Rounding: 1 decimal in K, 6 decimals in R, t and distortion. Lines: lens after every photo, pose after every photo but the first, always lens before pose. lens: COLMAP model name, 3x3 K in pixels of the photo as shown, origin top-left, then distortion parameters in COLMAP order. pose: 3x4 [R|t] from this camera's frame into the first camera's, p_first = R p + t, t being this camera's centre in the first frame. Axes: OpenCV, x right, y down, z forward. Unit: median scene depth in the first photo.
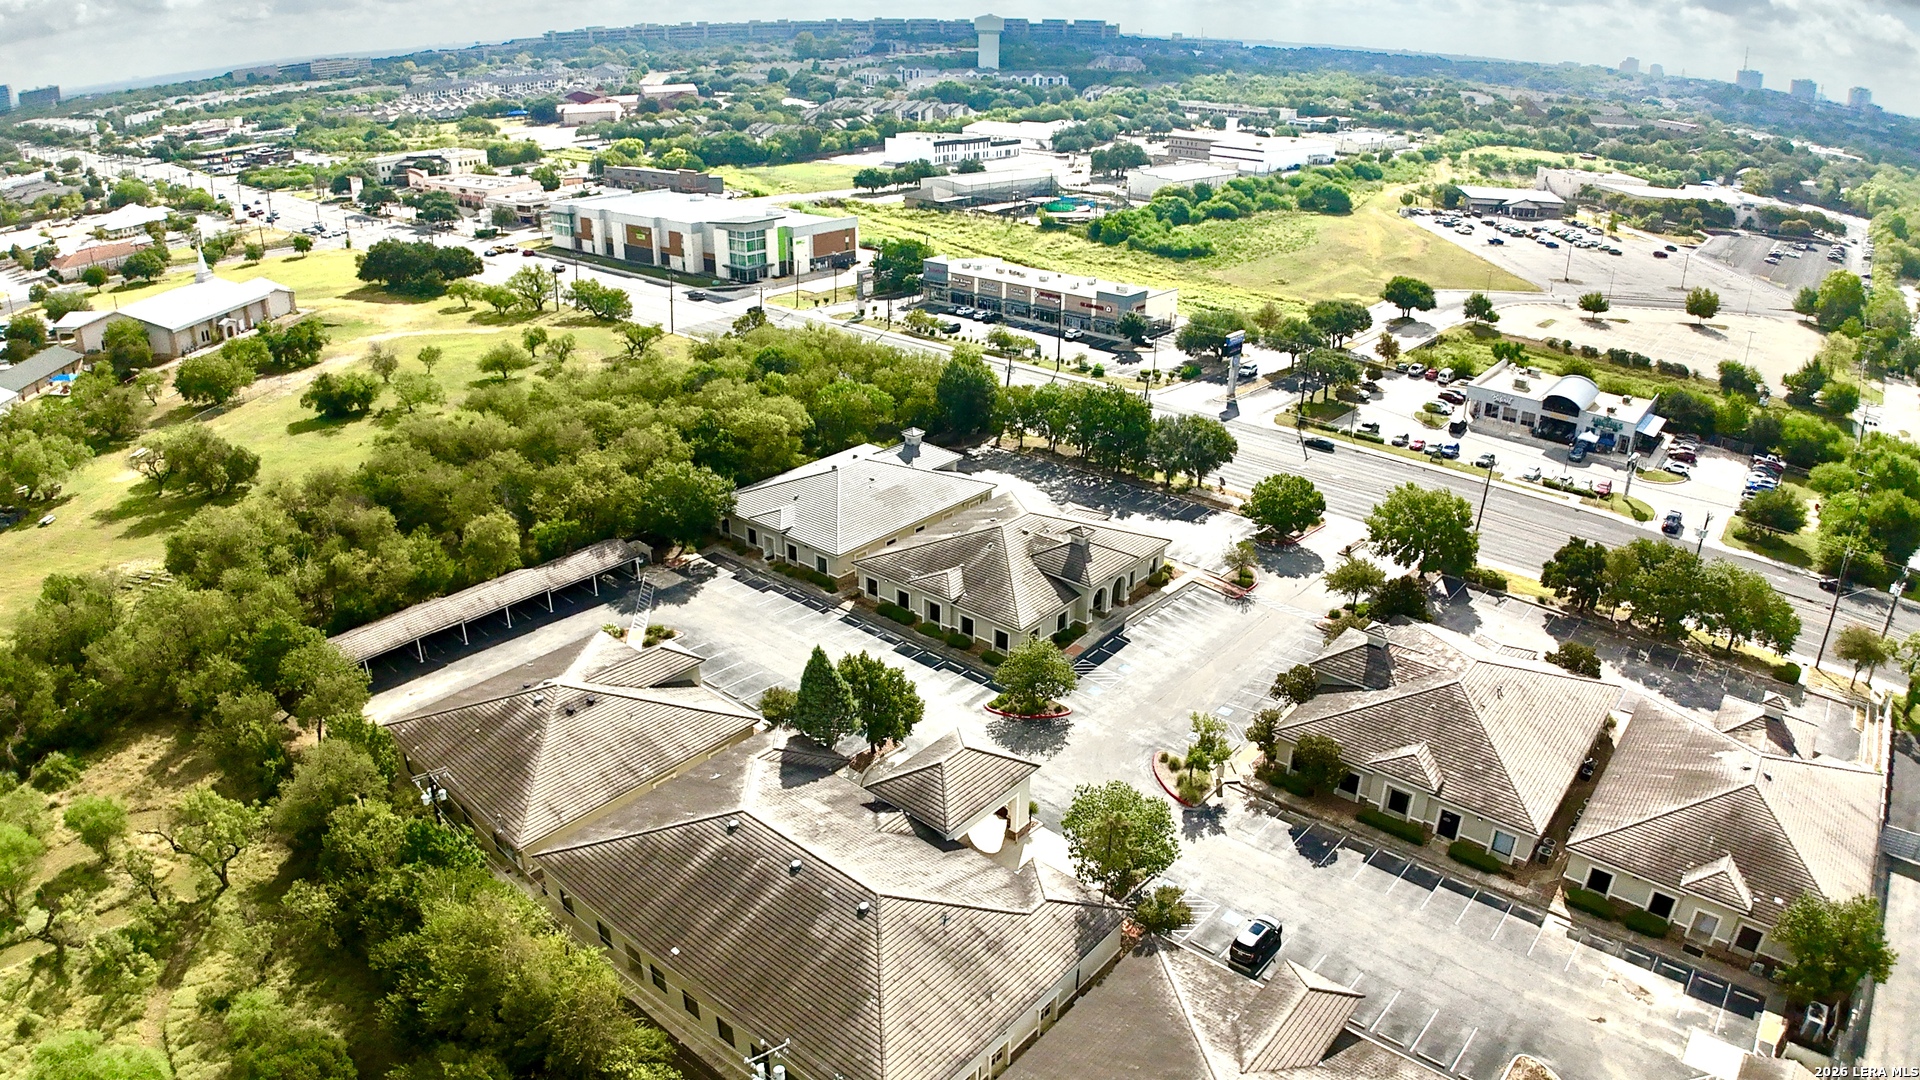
lens RADIAL K [[1186.7, 0, 960.0], [0, 1186.7, 540.0], [0, 0, 1]] dist [-0.181611, 0.016843]
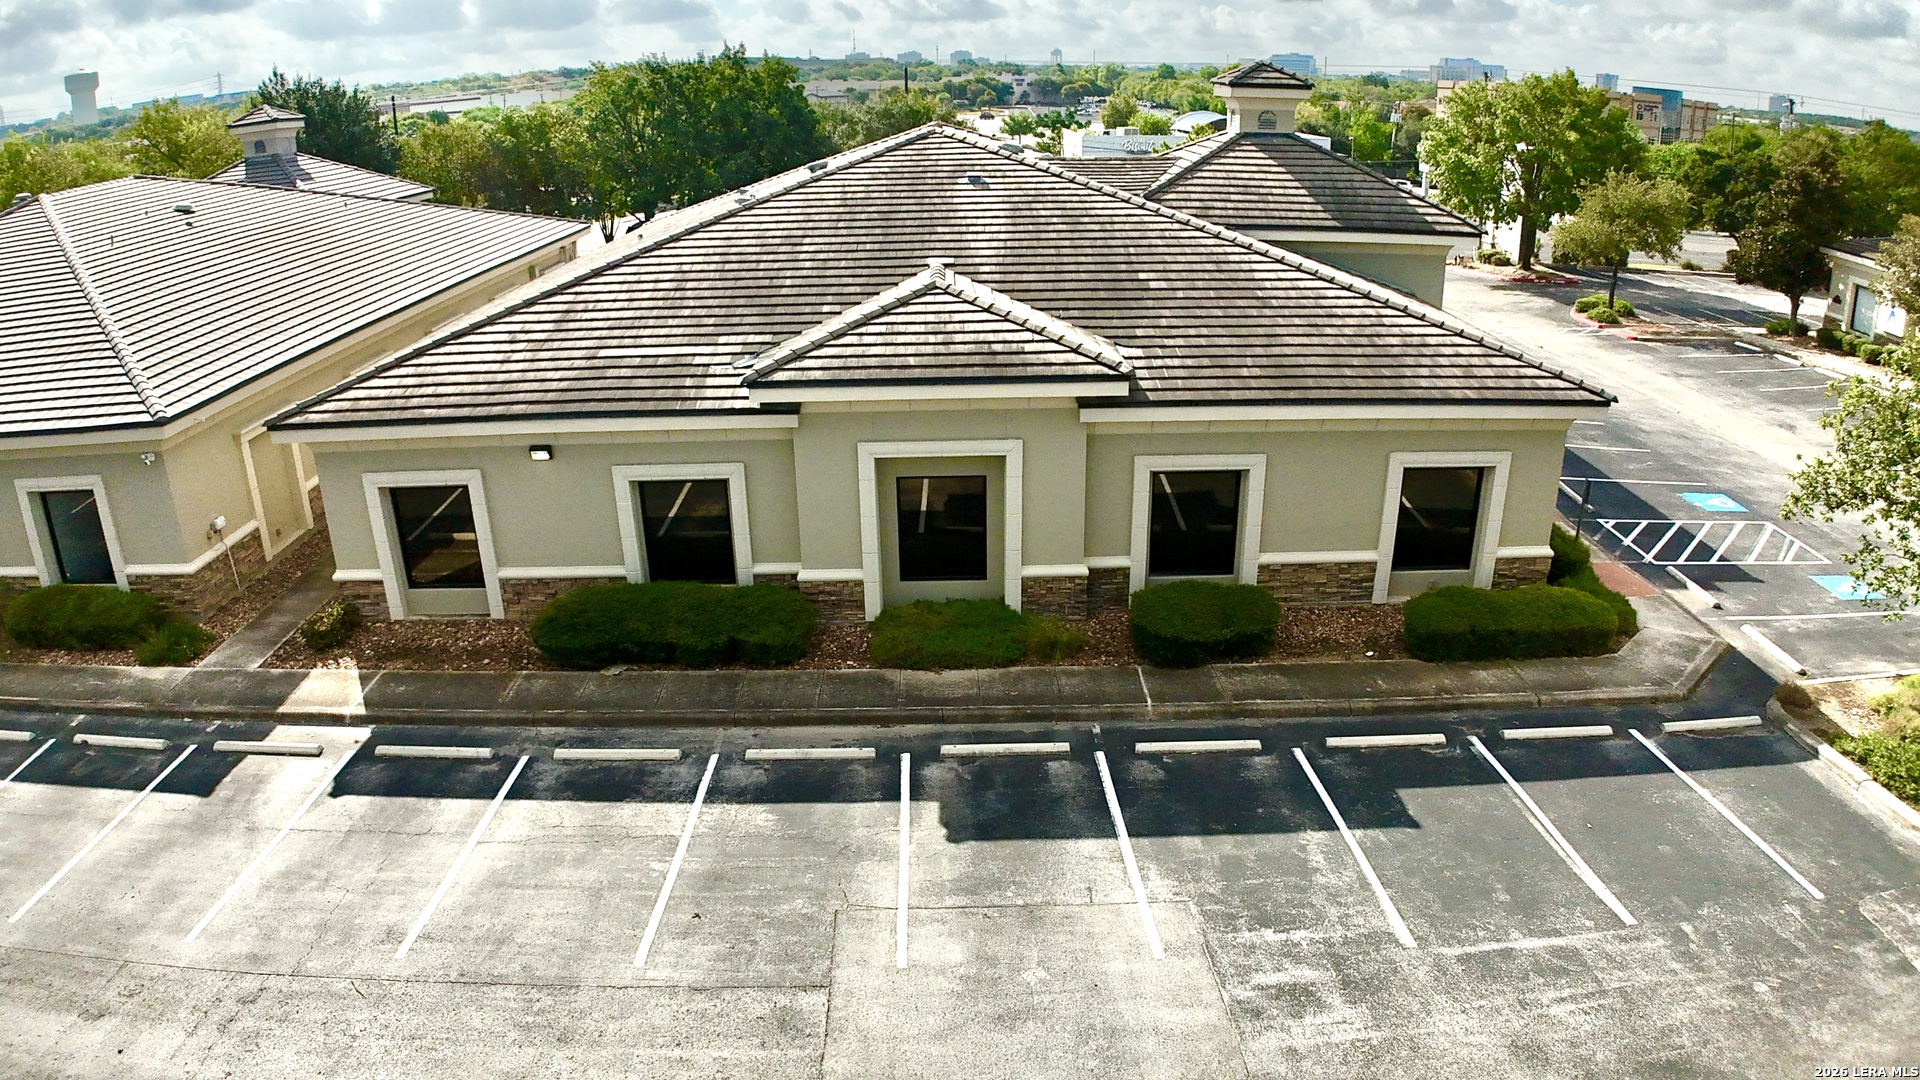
lens RADIAL K [[1191.4, 0, 963.2], [0, 1191.4, 540.2], [0, 0, 1]] dist [-0.194688, 0.028172]
pose [[0.752252, -0.258130, 0.606205, -0.072413], [0.288436, 0.956232, 0.049250, 0.033560], [-0.592386, 0.137803, 0.793782, 0.521641]]
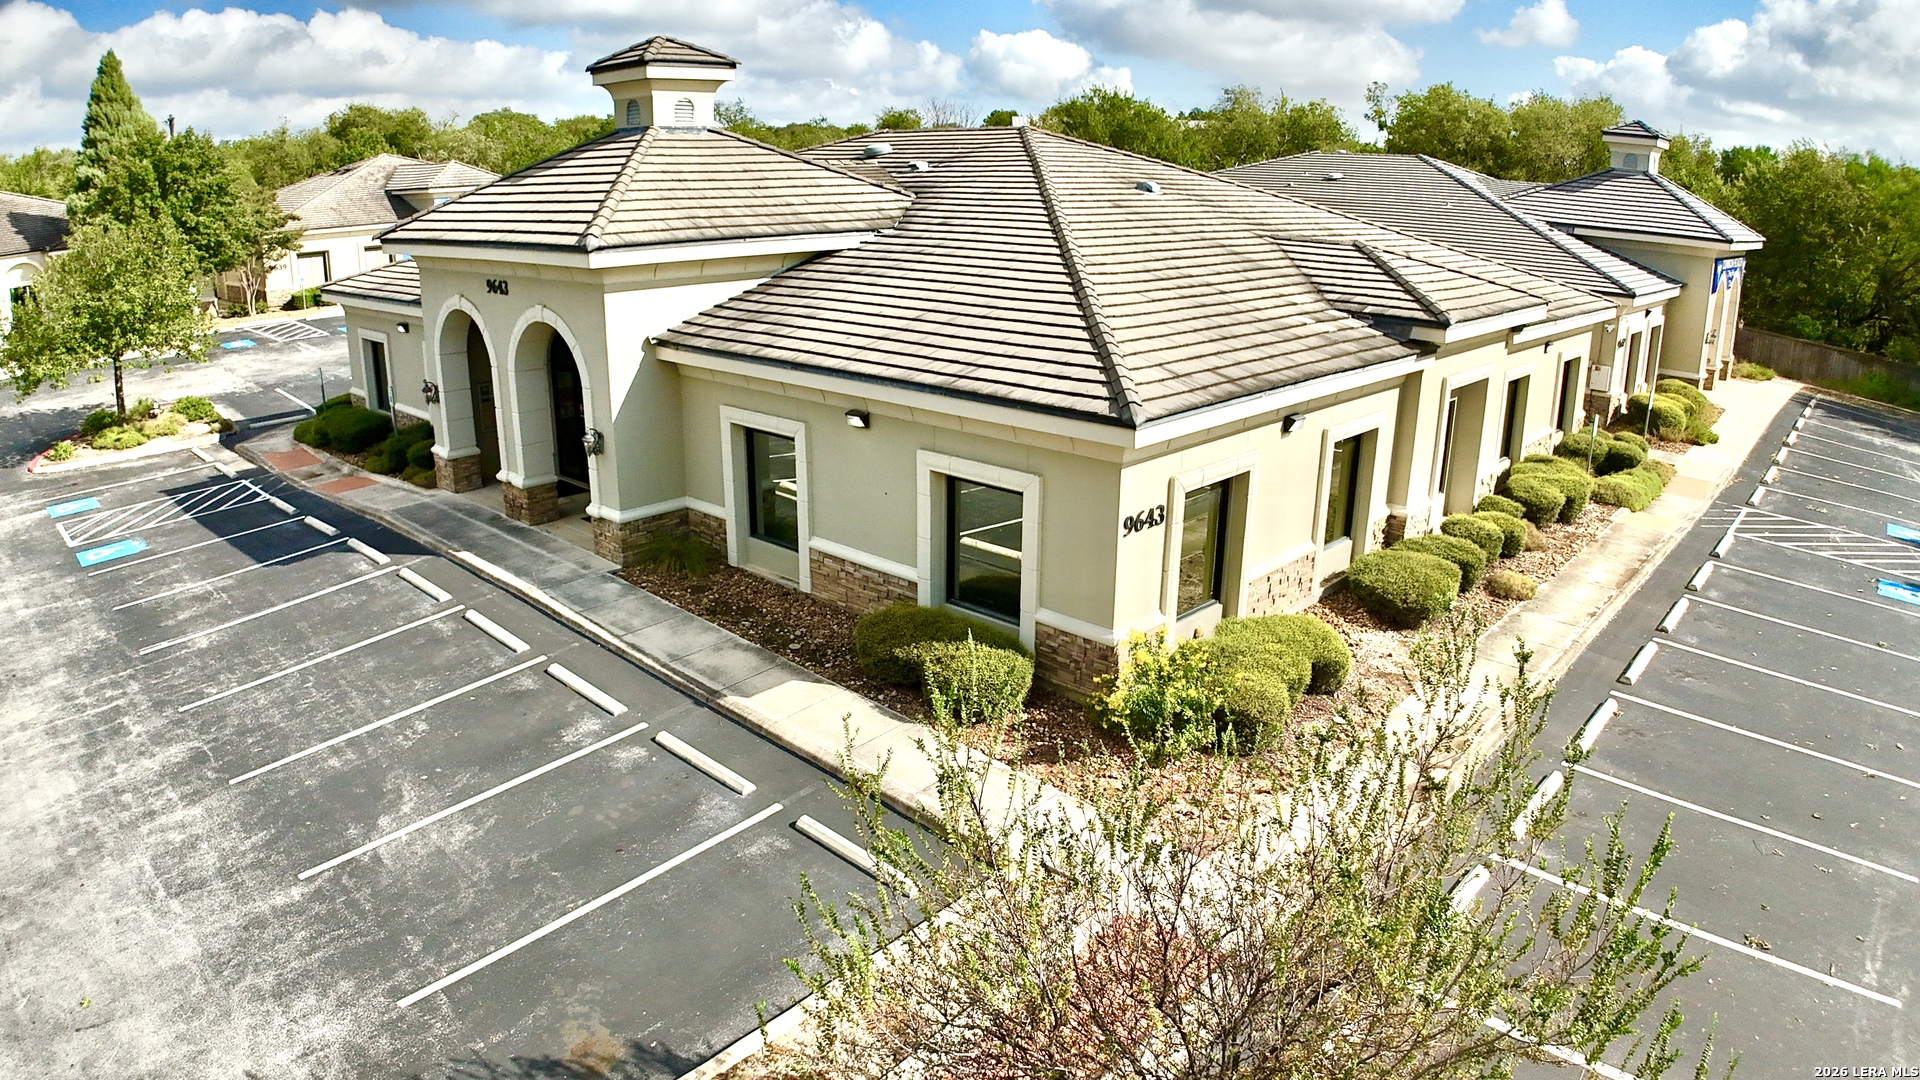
lens RADIAL K [[1191.4, 0, 963.2], [0, 1191.4, 540.2], [0, 0, 1]] dist [-0.194688, 0.028172]
pose [[-0.039072, 0.293062, -0.955295, 0.184438], [-0.417478, 0.863799, 0.282068, -0.008531], [0.907846, 0.409836, 0.088597, 0.645433]]
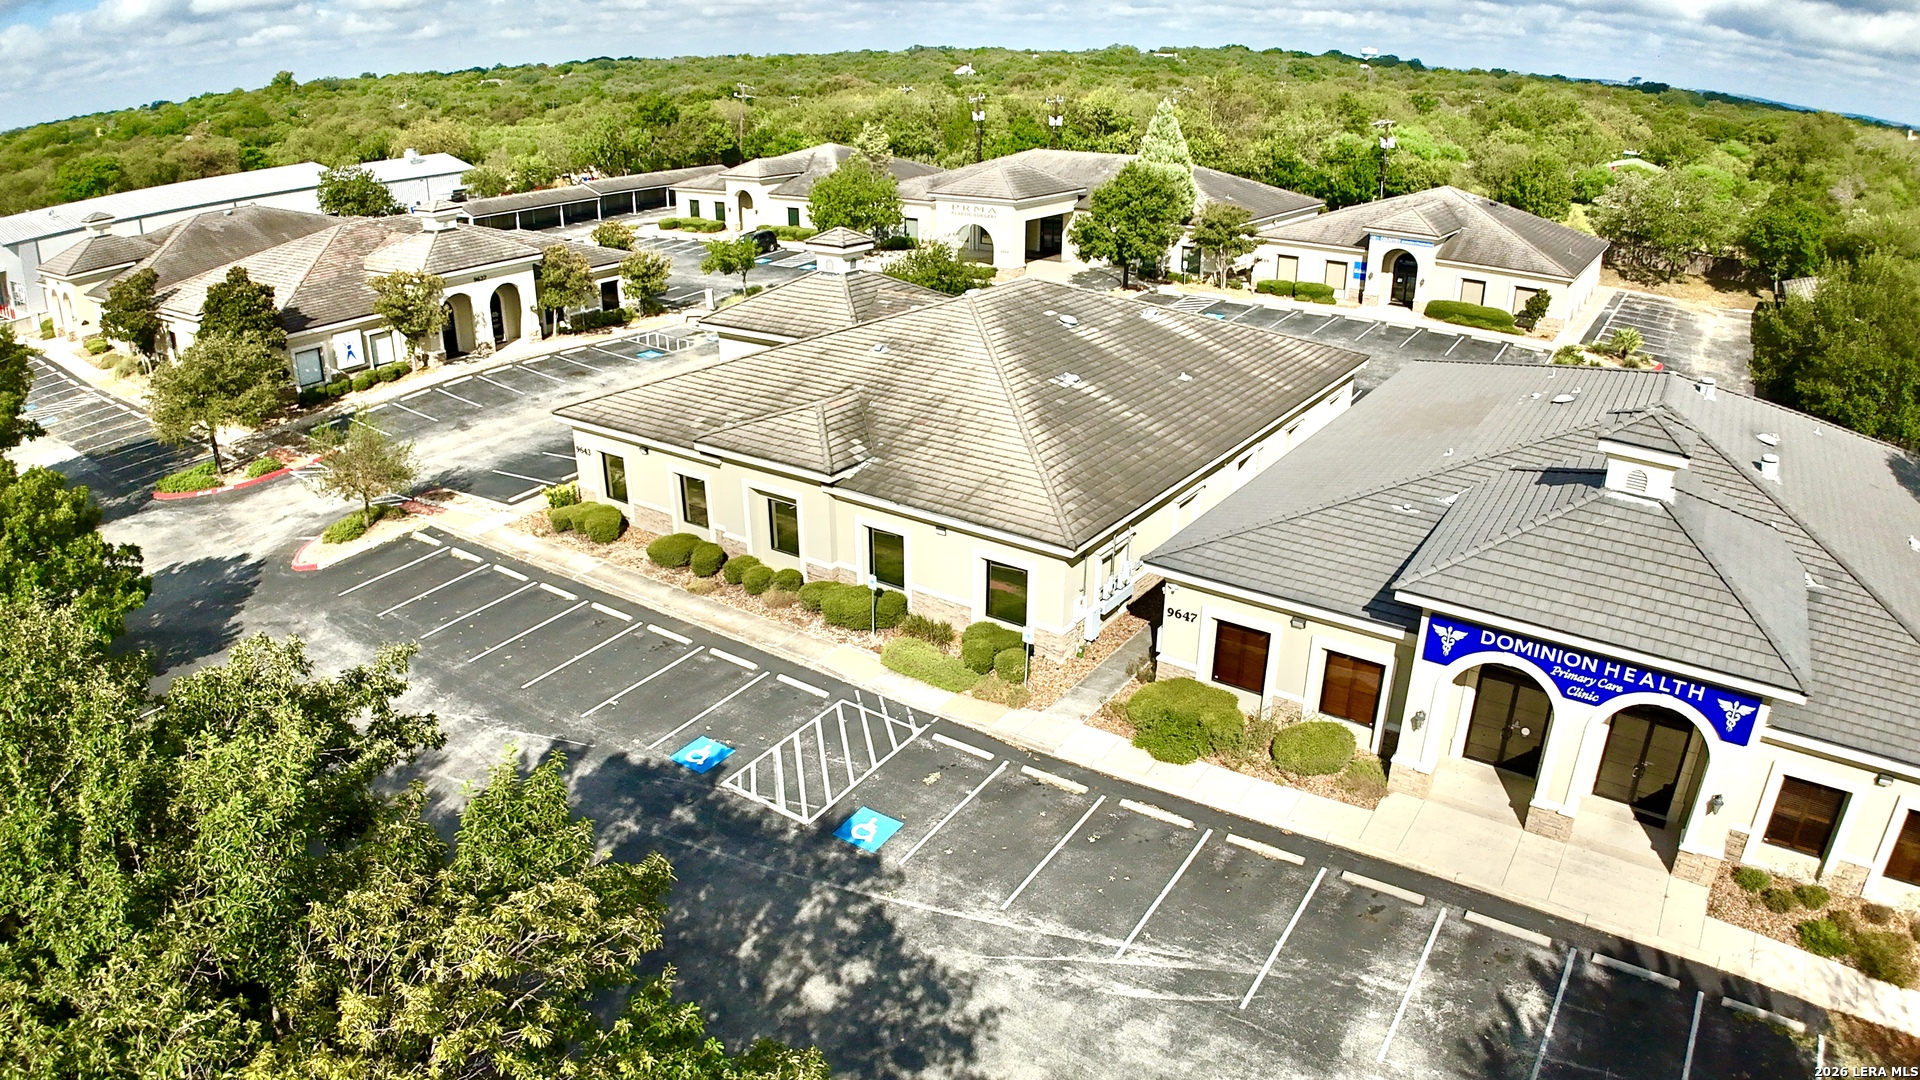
lens RADIAL K [[1186.7, 0, 960.0], [0, 1186.7, 540.0], [0, 0, 1]] dist [-0.181611, 0.016843]
pose [[-0.995001, 0.029093, -0.095532, 0.062204], [-0.049978, 0.683140, 0.728575, -0.148227], [0.086458, 0.729708, -0.678271, 0.832463]]
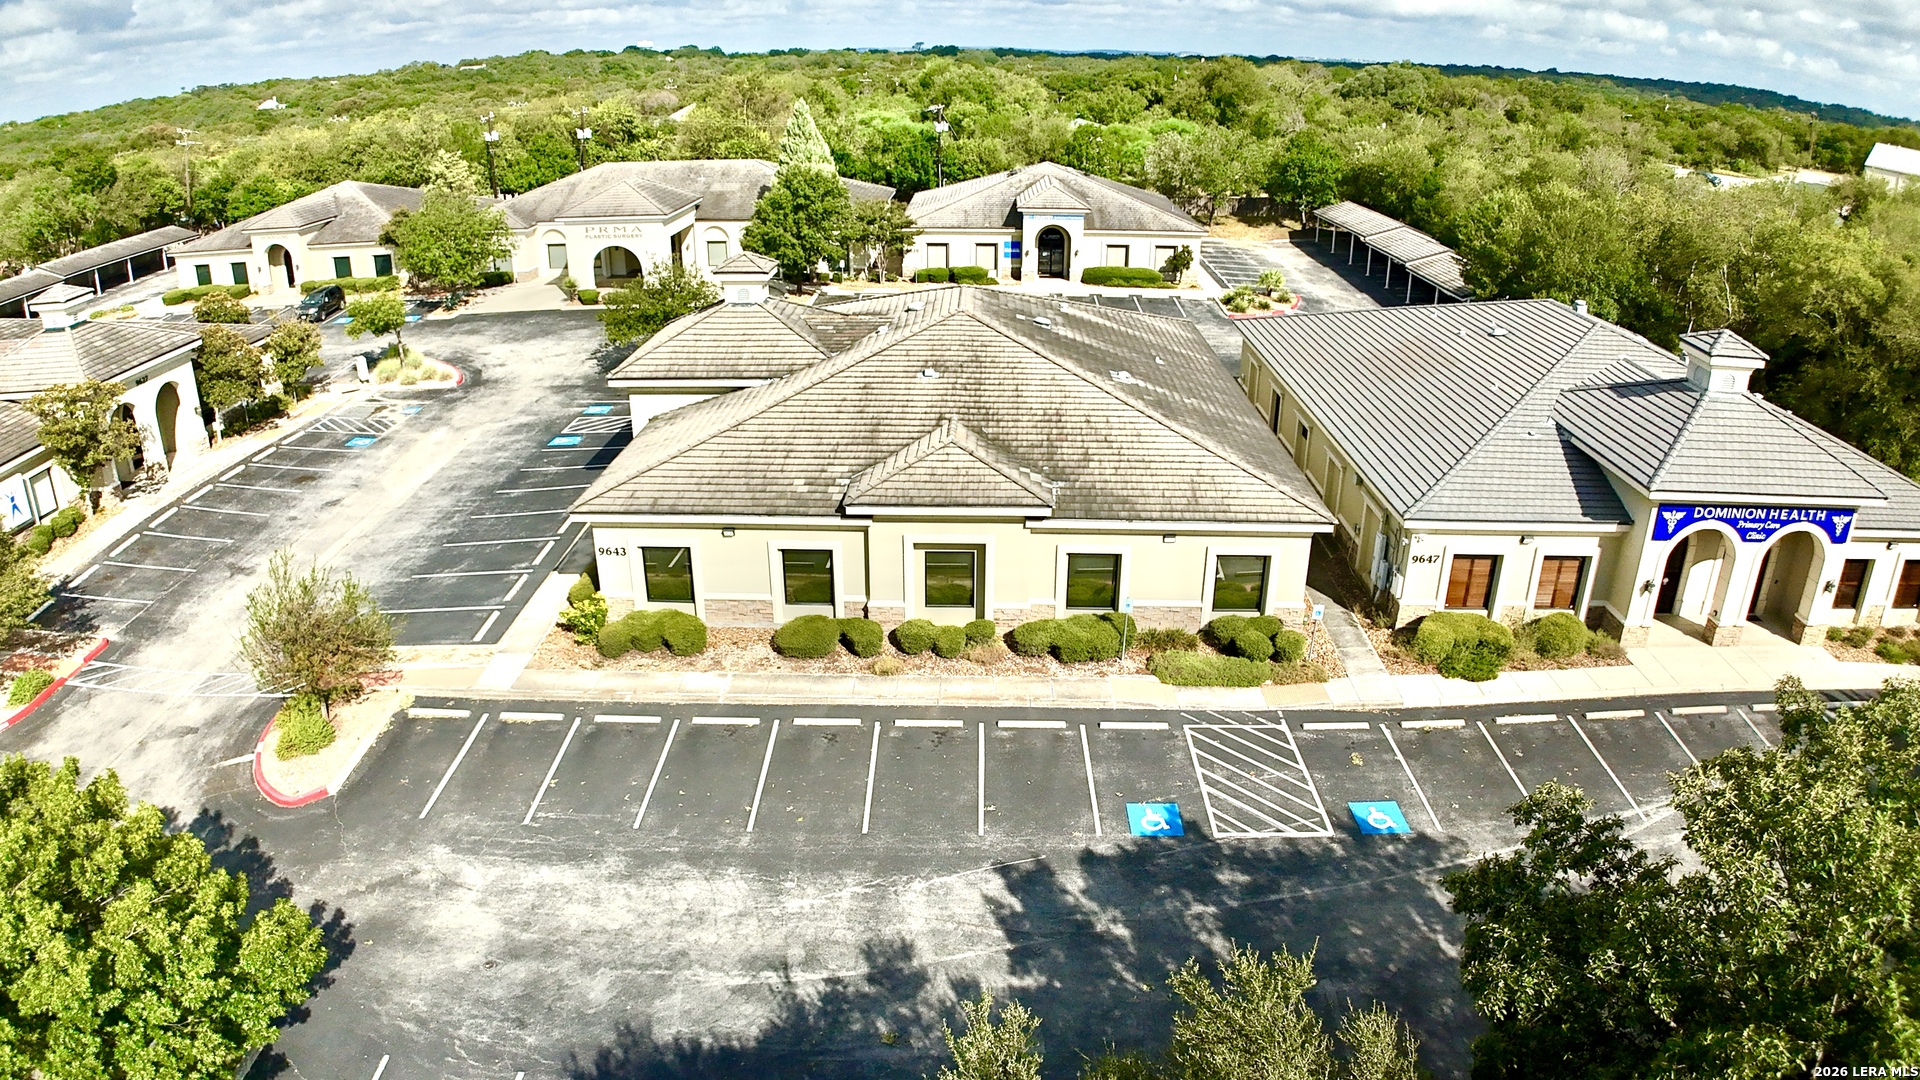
lens RADIAL K [[1186.7, 0, 960.0], [0, 1186.7, 540.0], [0, 0, 1]] dist [-0.181611, 0.016843]
pose [[-0.775719, 0.233534, -0.586278, 0.175801], [-0.268315, 0.718811, 0.641341, -0.124182], [0.571198, 0.654807, -0.494935, 0.780242]]
